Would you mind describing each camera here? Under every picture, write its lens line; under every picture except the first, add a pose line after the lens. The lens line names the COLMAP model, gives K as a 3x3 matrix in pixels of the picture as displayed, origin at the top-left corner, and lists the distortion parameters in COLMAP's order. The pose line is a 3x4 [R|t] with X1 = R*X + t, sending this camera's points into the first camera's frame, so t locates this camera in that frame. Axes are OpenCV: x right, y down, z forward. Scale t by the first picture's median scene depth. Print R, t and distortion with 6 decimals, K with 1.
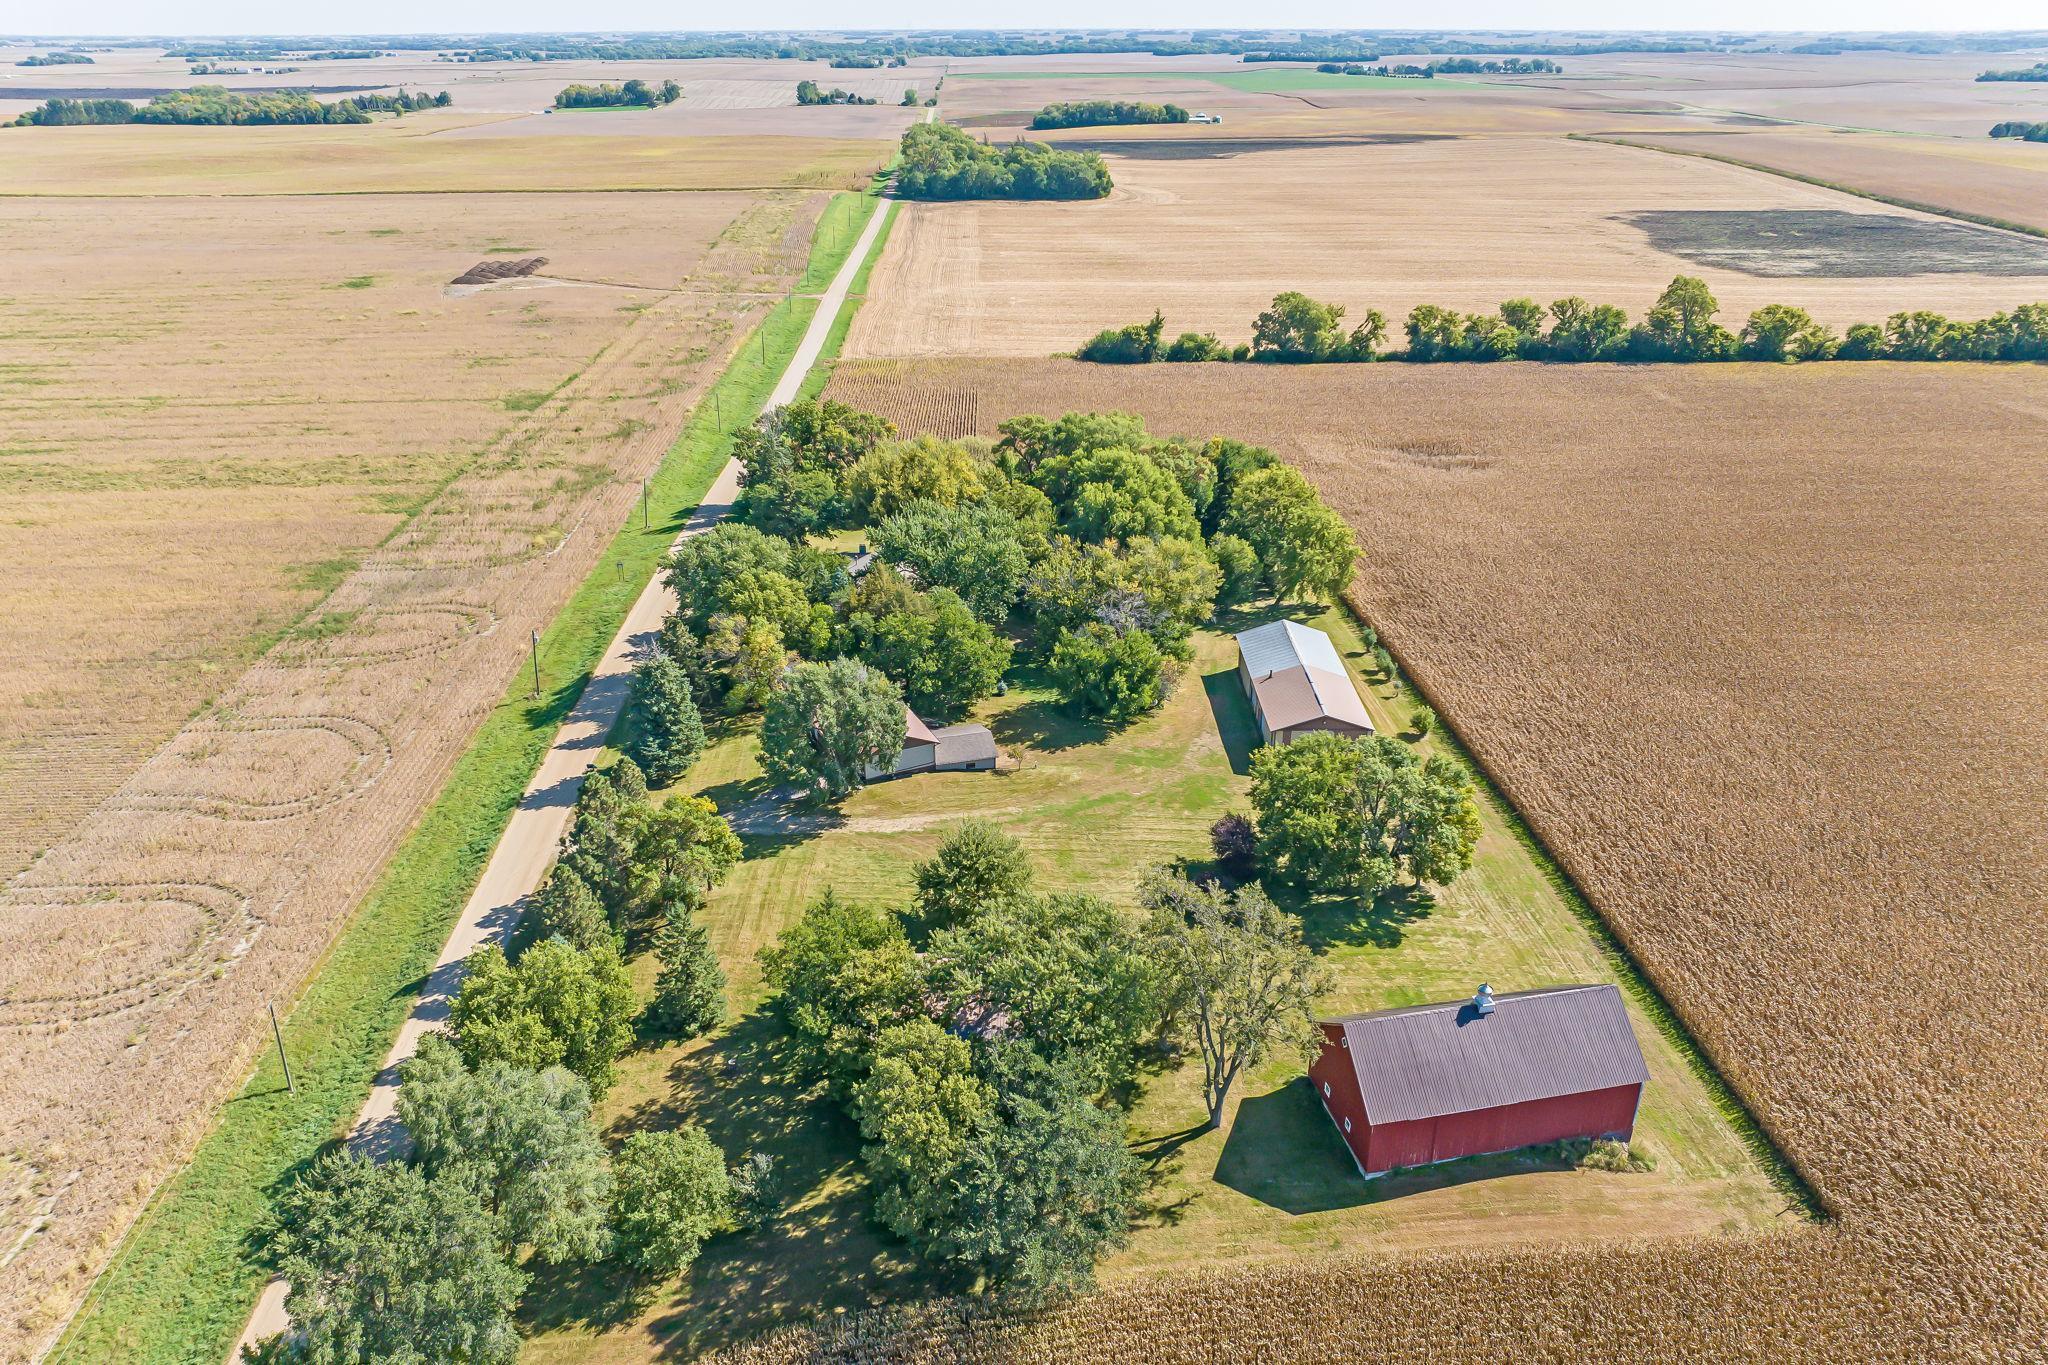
lens RADIAL K [[1443.4, 0, 1024.0], [0, 1443.4, 682.5], [0, 0, 1]] dist [-0.002039, -0.002372]
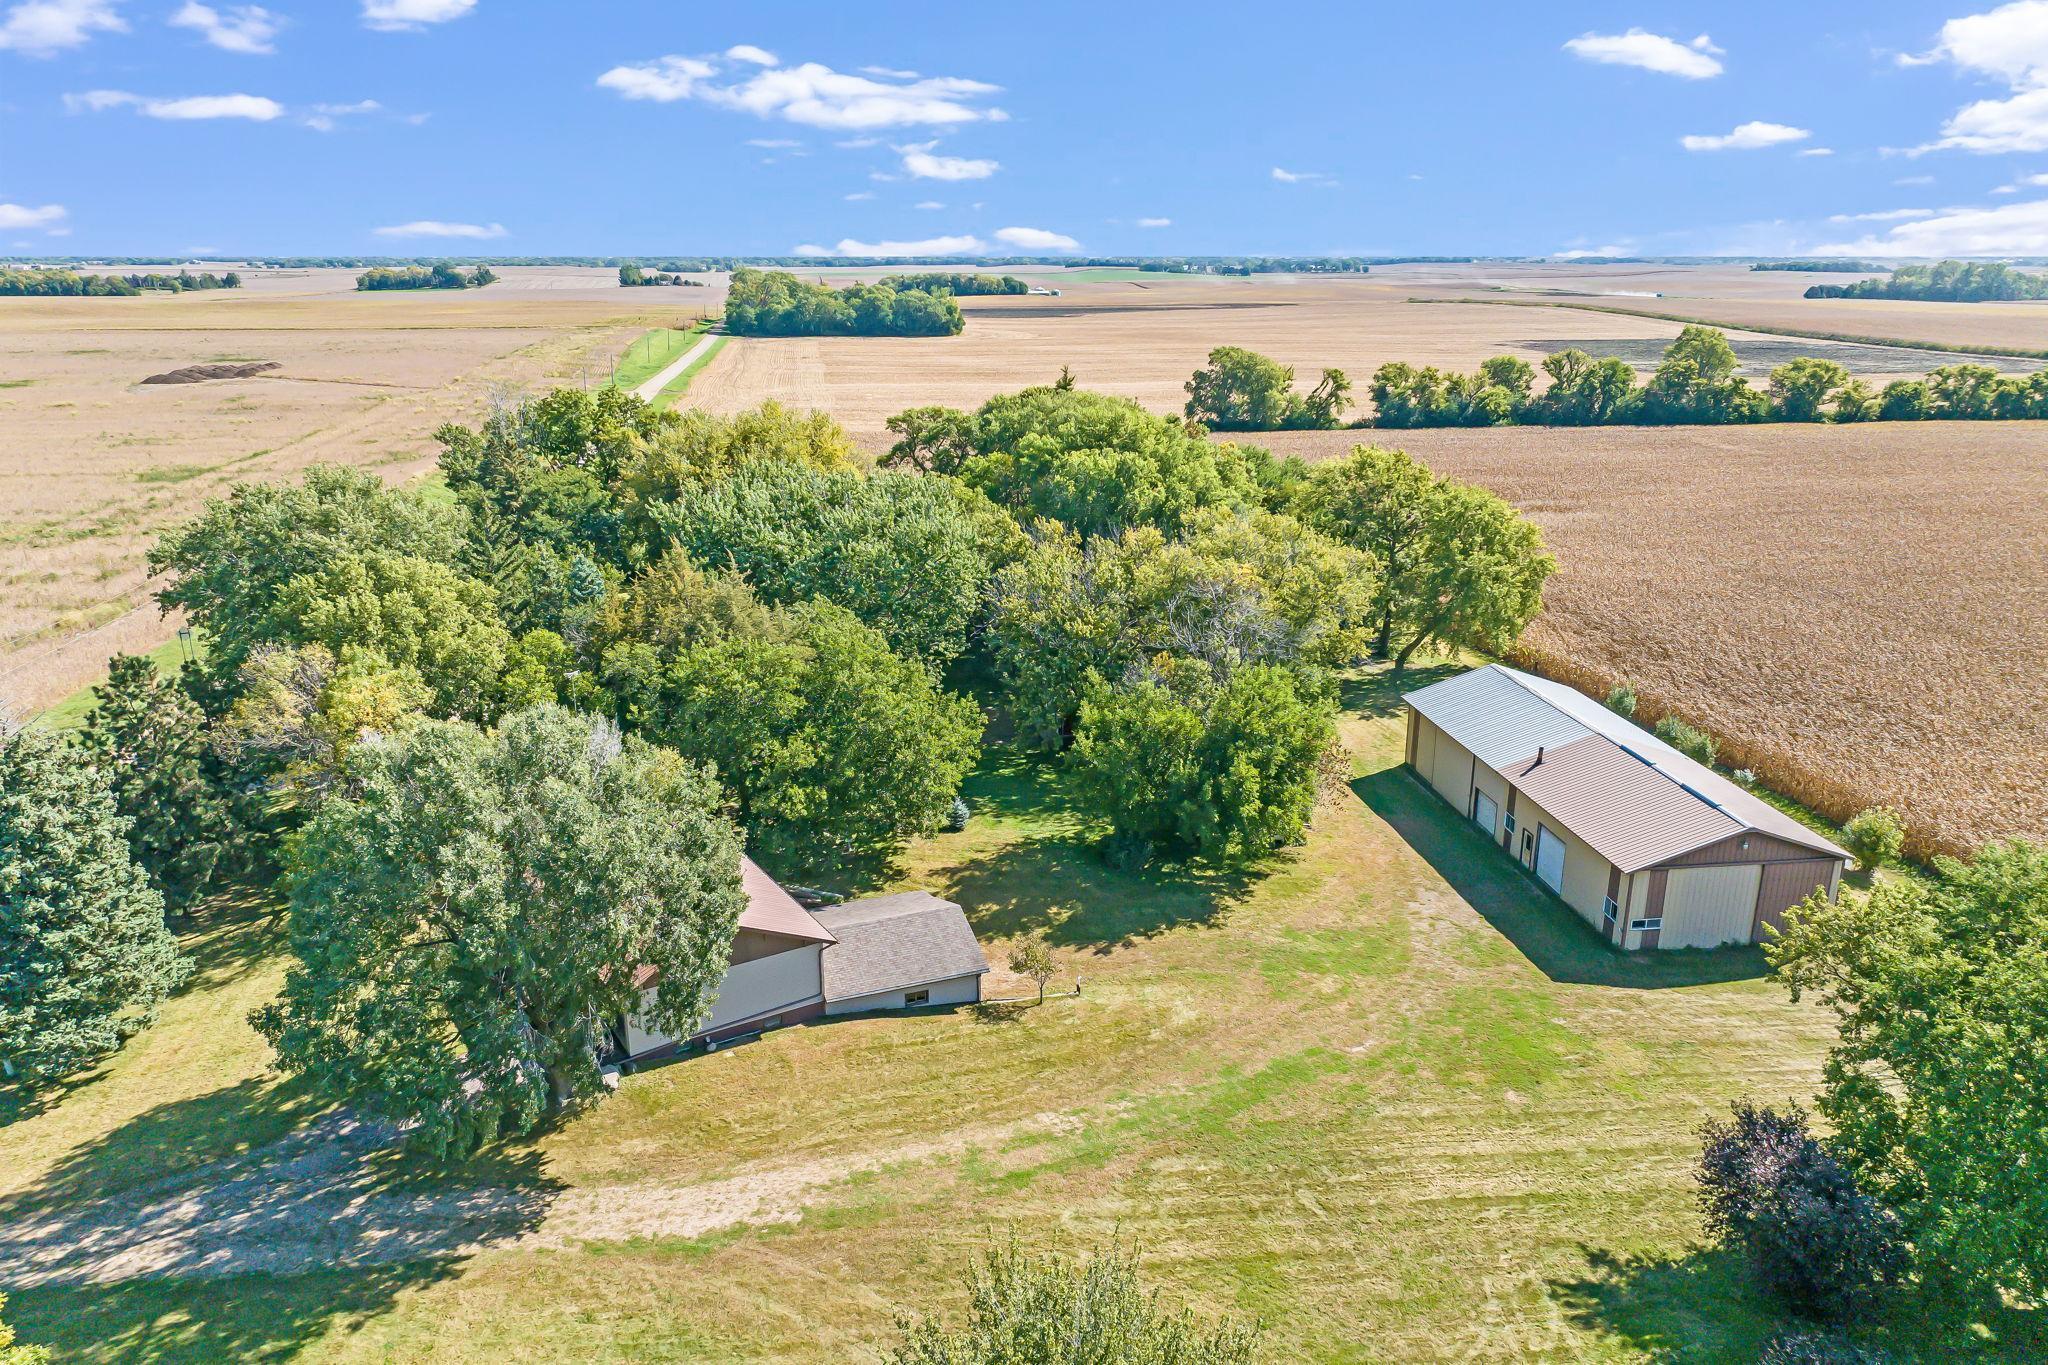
lens RADIAL K [[1424.6, 0, 1013.5], [0, 1424.6, 686.0], [0, 0, 1]] dist [-0.002150, 0.007049]
pose [[0.993786, -0.033719, 0.106077, -0.043539], [0.047955, 0.989731, -0.134659, 0.025041], [-0.100447, 0.138909, 0.985198, 0.552116]]
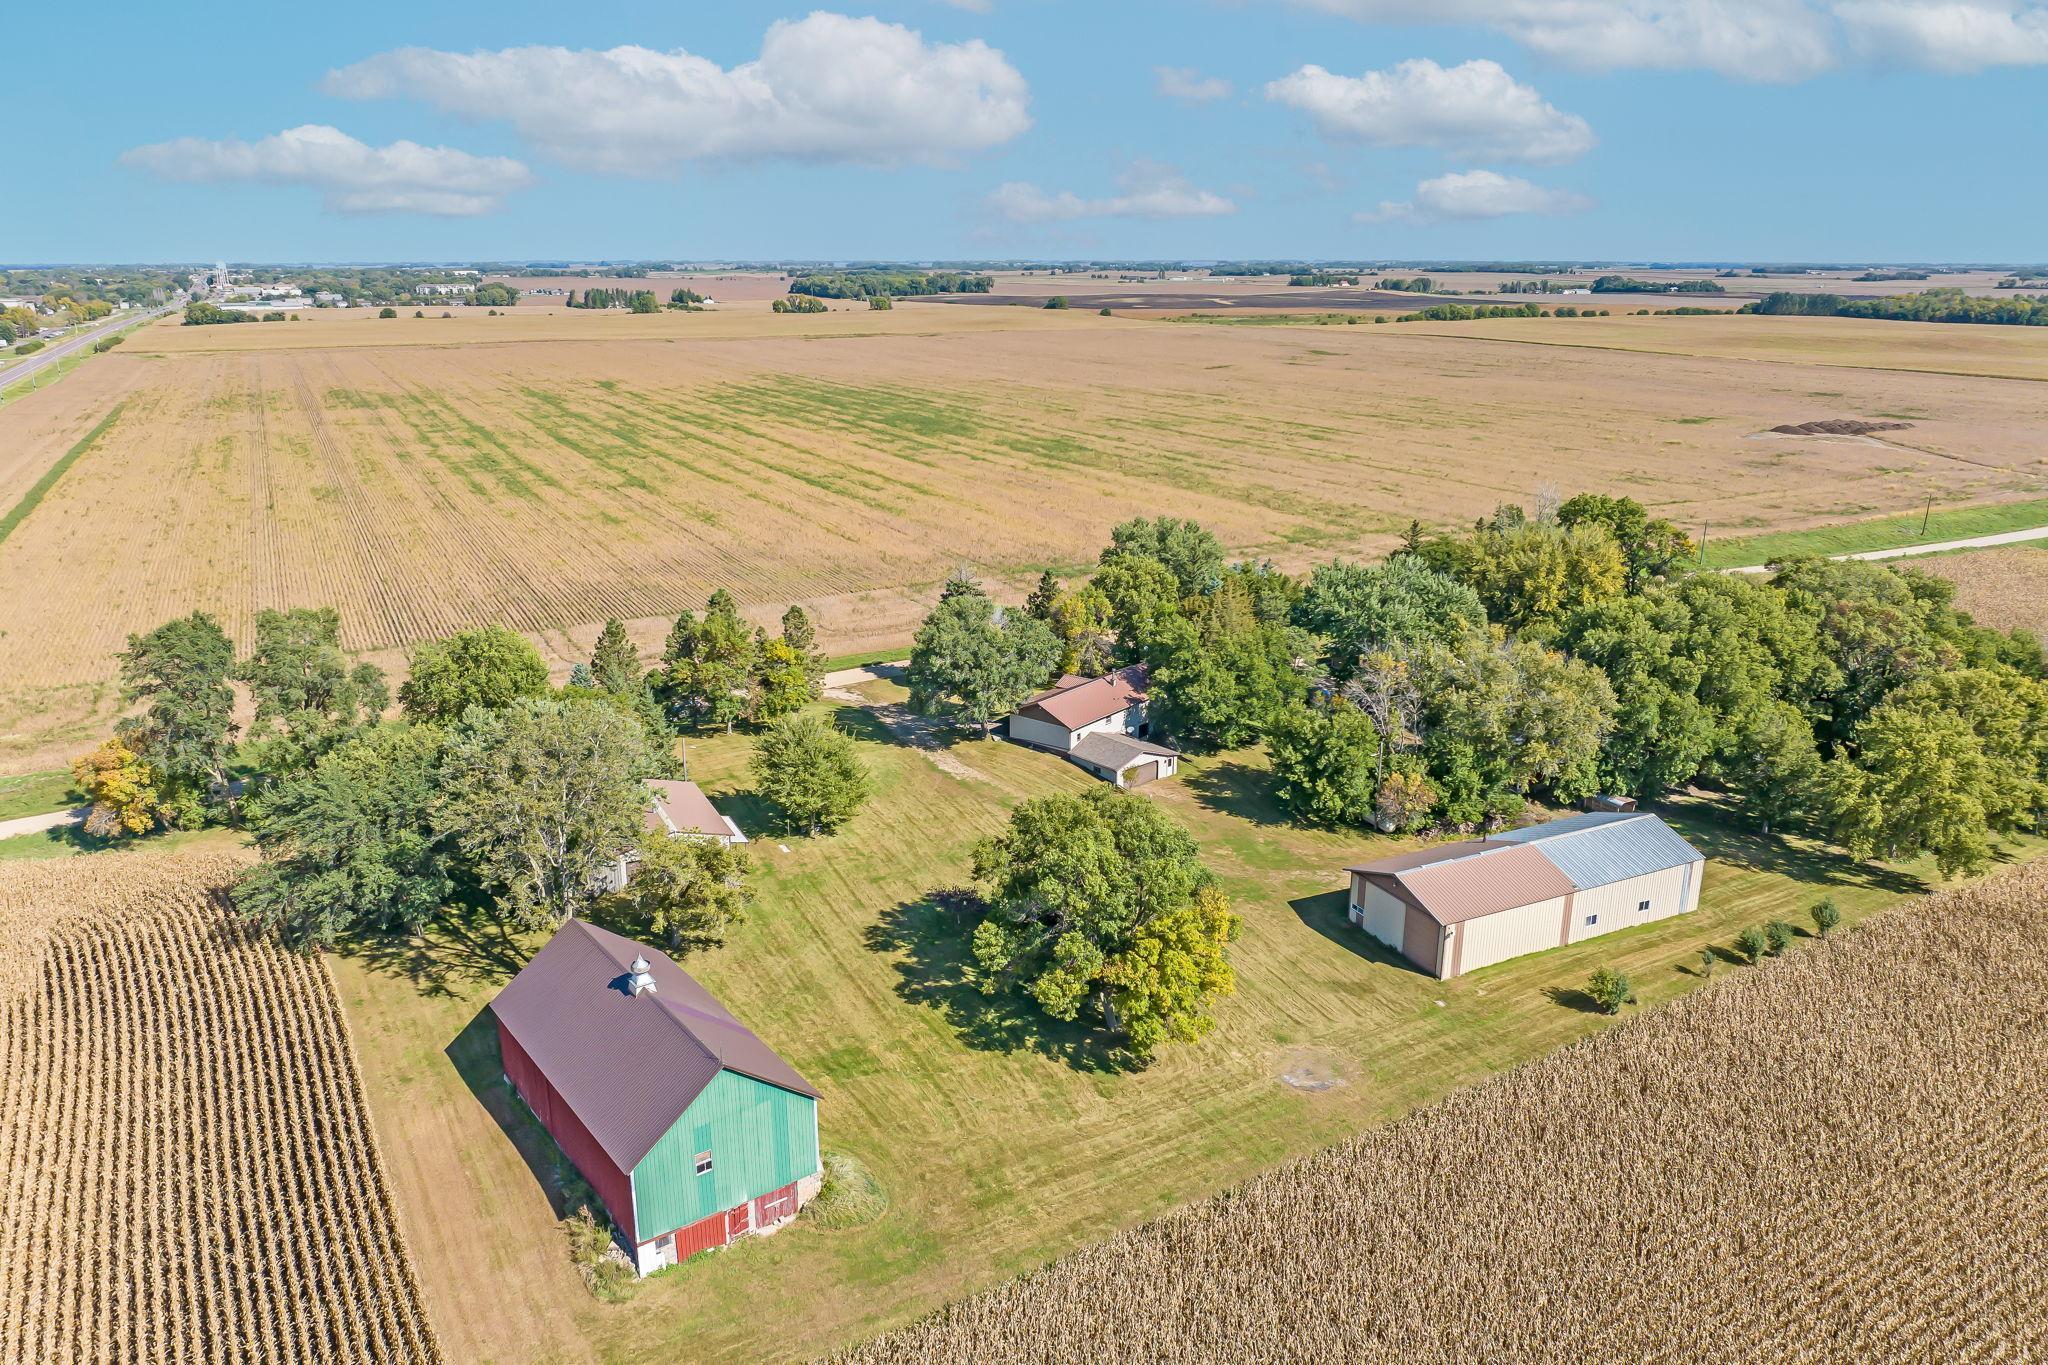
lens RADIAL K [[1443.4, 0, 1024.0], [0, 1443.4, 682.5], [0, 0, 1]] dist [-0.002039, -0.002372]
pose [[0.426708, 0.256457, -0.867266, 0.646699], [-0.378266, 0.921653, 0.086427, -0.049350], [0.821483, 0.291178, 0.490286, 0.445007]]
